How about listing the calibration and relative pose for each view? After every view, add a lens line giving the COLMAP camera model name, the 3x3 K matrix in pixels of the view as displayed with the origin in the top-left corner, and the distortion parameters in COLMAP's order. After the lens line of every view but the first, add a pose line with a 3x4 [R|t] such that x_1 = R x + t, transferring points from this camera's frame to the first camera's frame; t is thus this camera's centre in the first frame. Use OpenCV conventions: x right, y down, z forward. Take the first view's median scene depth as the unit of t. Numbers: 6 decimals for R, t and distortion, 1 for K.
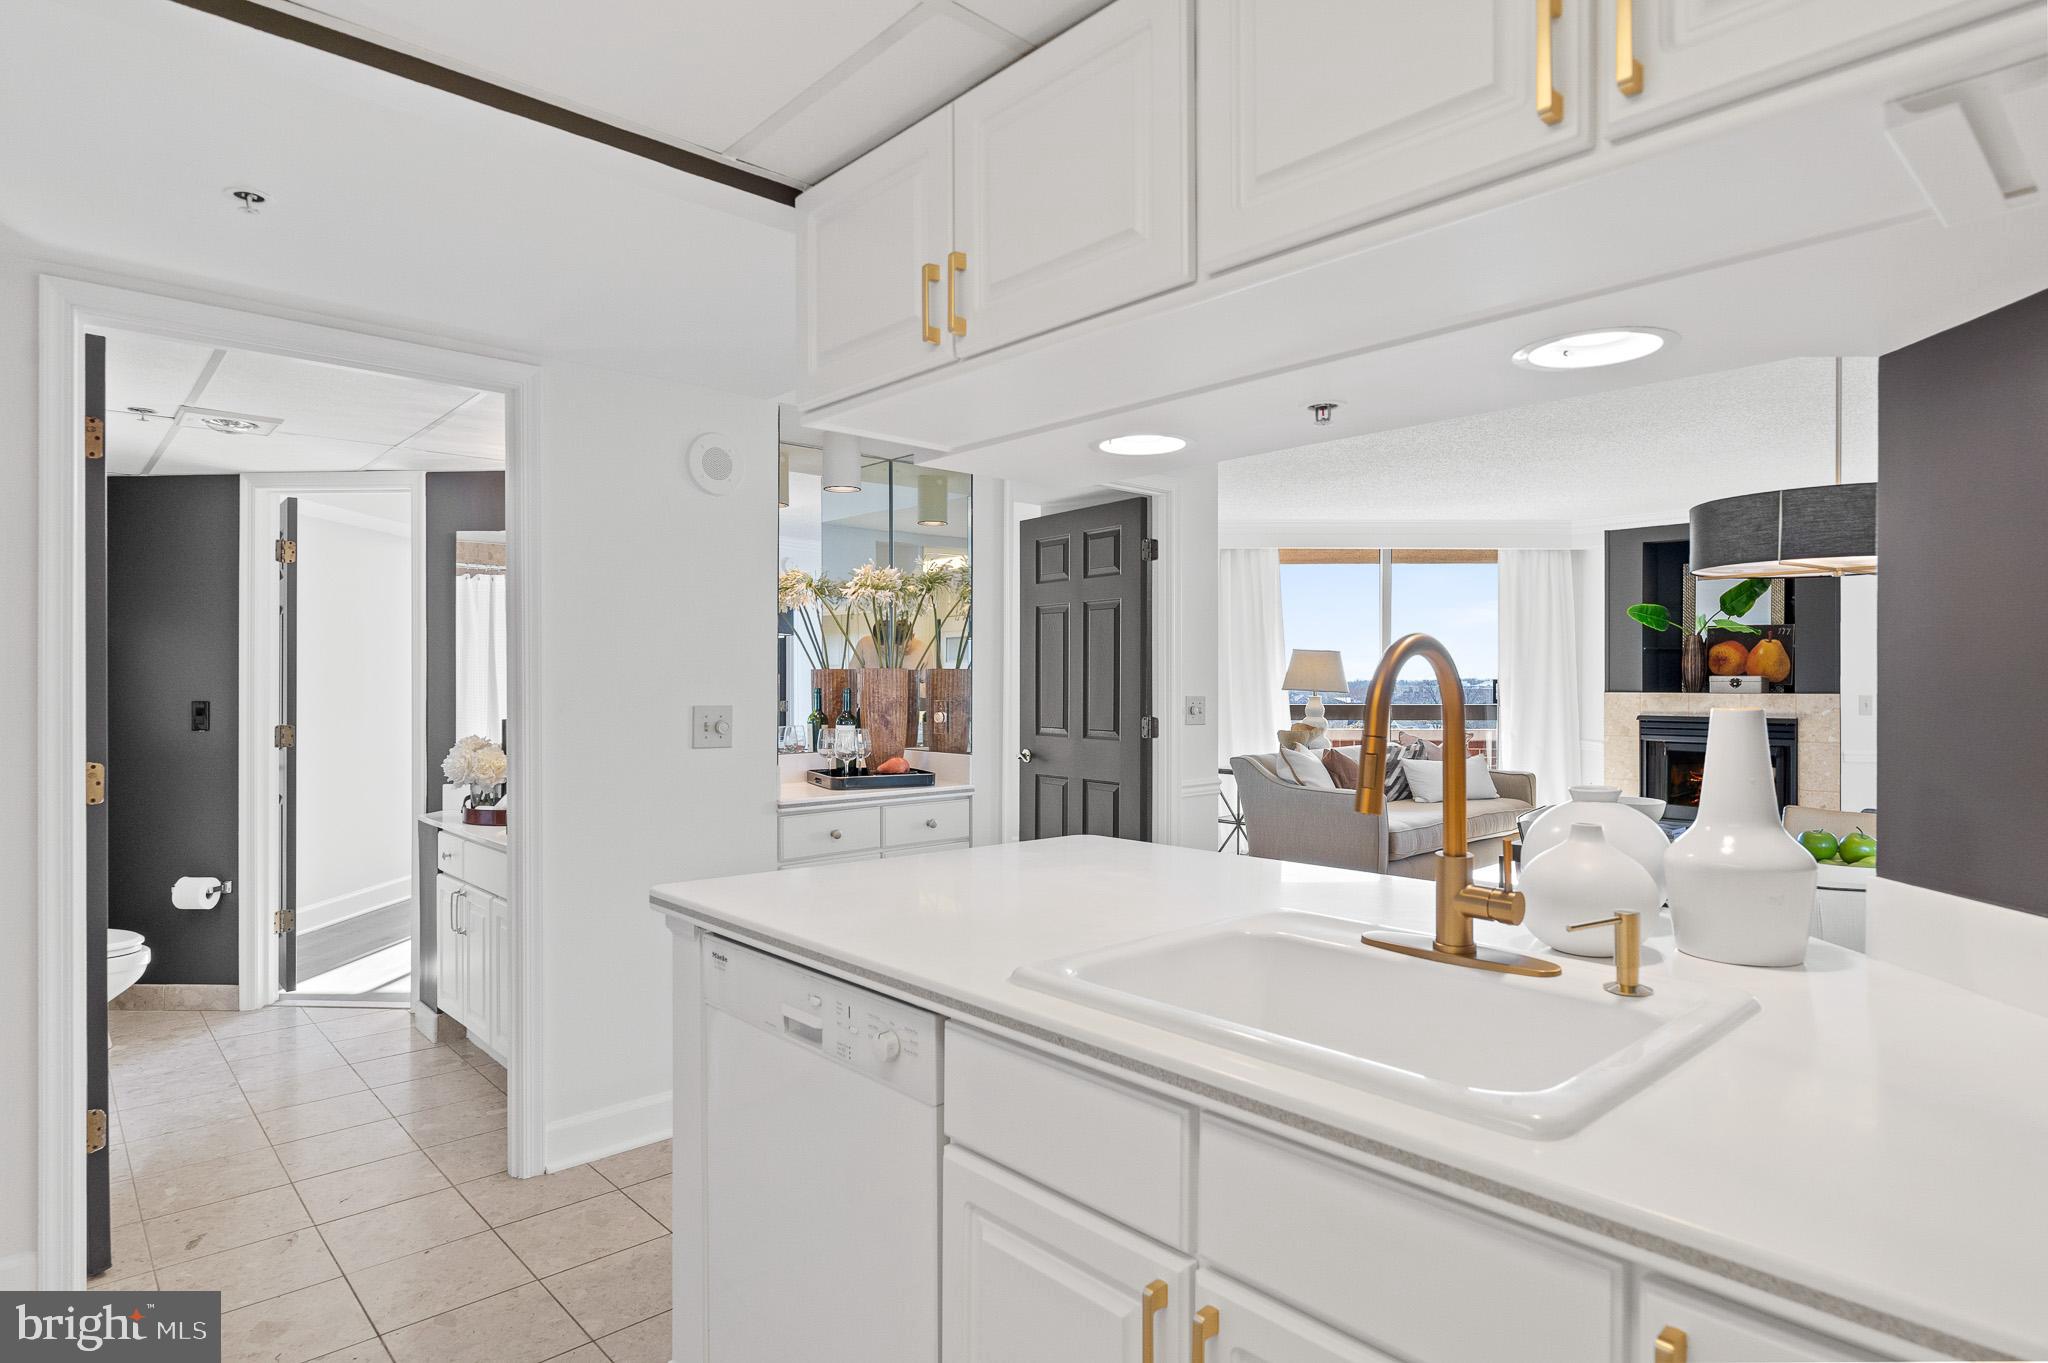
lens RADIAL K [[1114.8, 0, 1024.0], [0, 1114.8, 681.5], [0, 0, 1]] dist [0.003540, 0.000416]
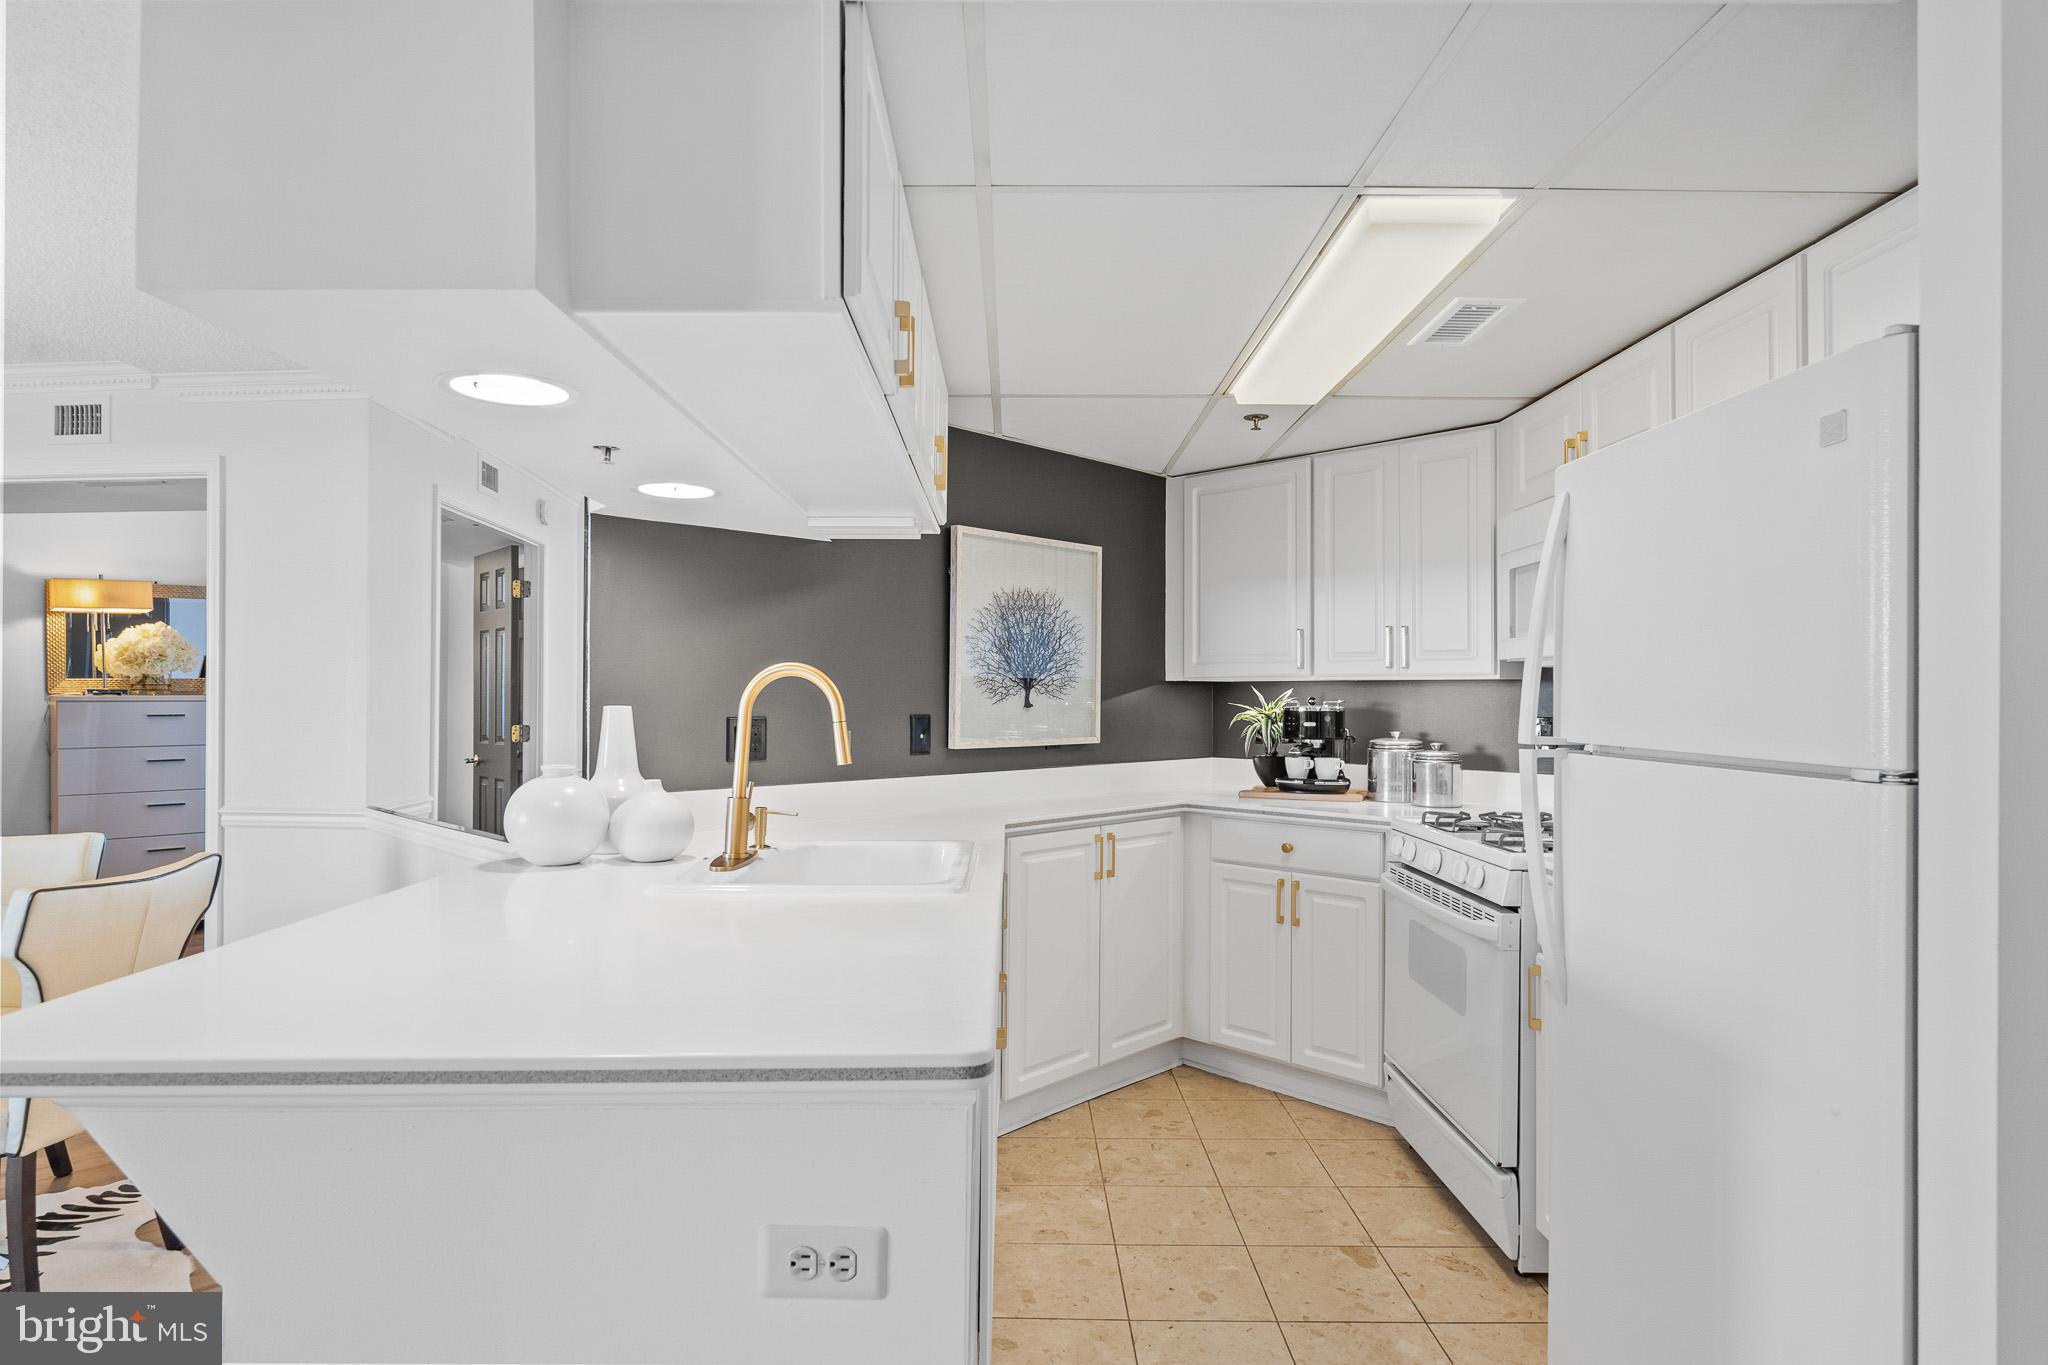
lens RADIAL K [[1087.7, 0, 1021.7], [0, 1087.7, 688.4], [0, 0, 1]] dist [-0.002591, -0.000236]
pose [[-0.733142, 0.001160, 0.680075, -0.175572], [-0.000786, 0.999996, -0.002553, 0.000582], [-0.680075, -0.002406, -0.733138, 0.336445]]
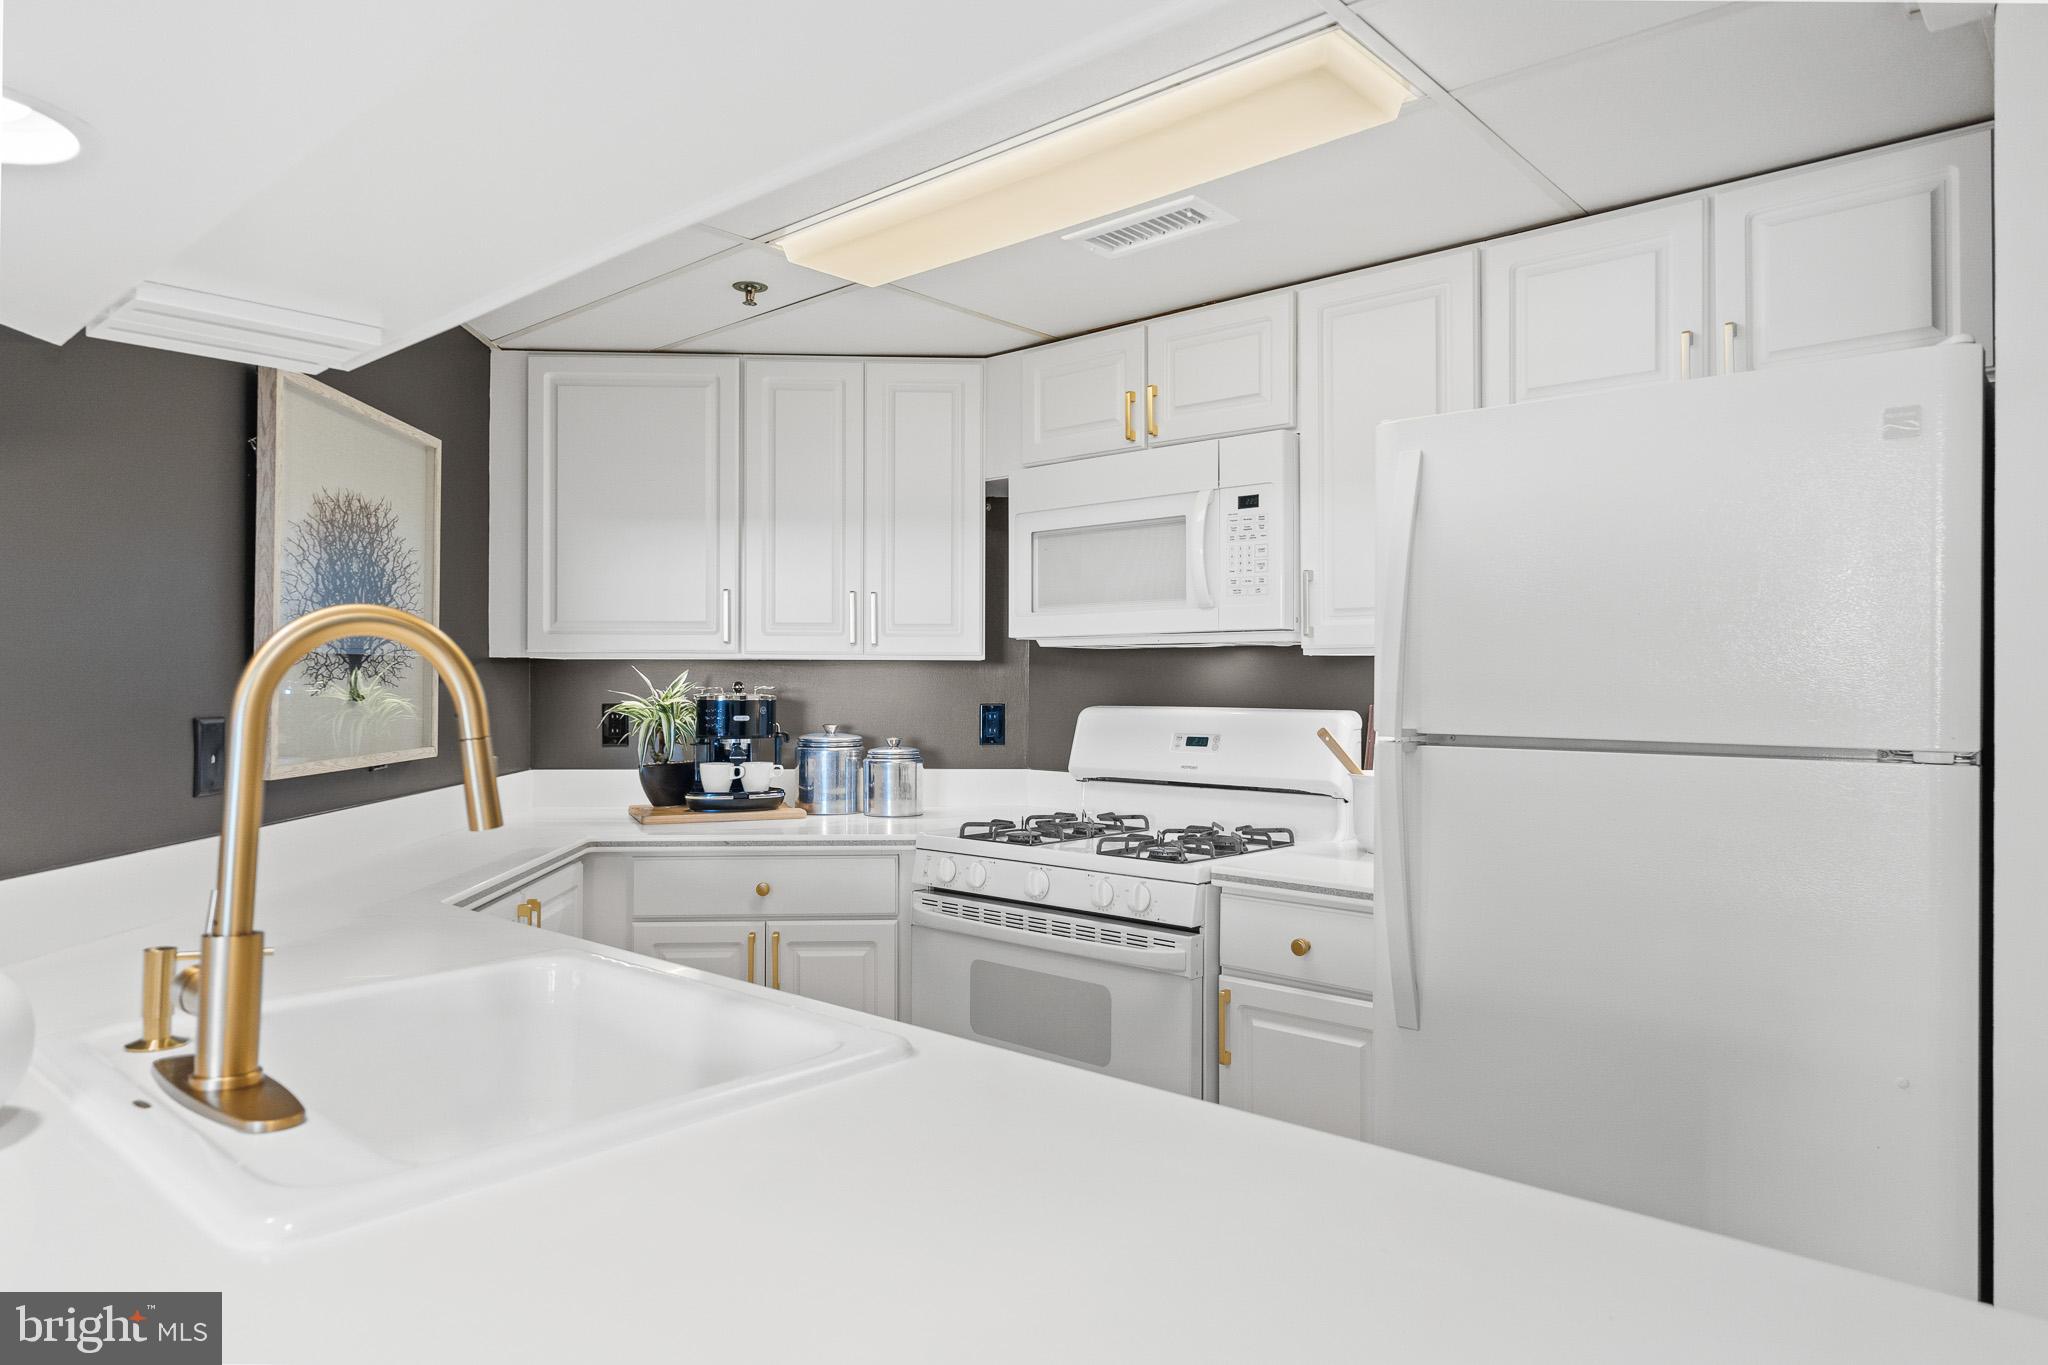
lens RADIAL K [[1264.5, 0, 1024.0], [0, 1264.5, 682.5], [0, 0, 1]] dist [-0.000372, 0.000417]
pose [[-0.996591, -0.002990, -0.082442, -0.002752], [-0.003467, 0.999978, 0.005651, 0.000694], [0.082423, 0.005917, -0.996580, 0.318294]]
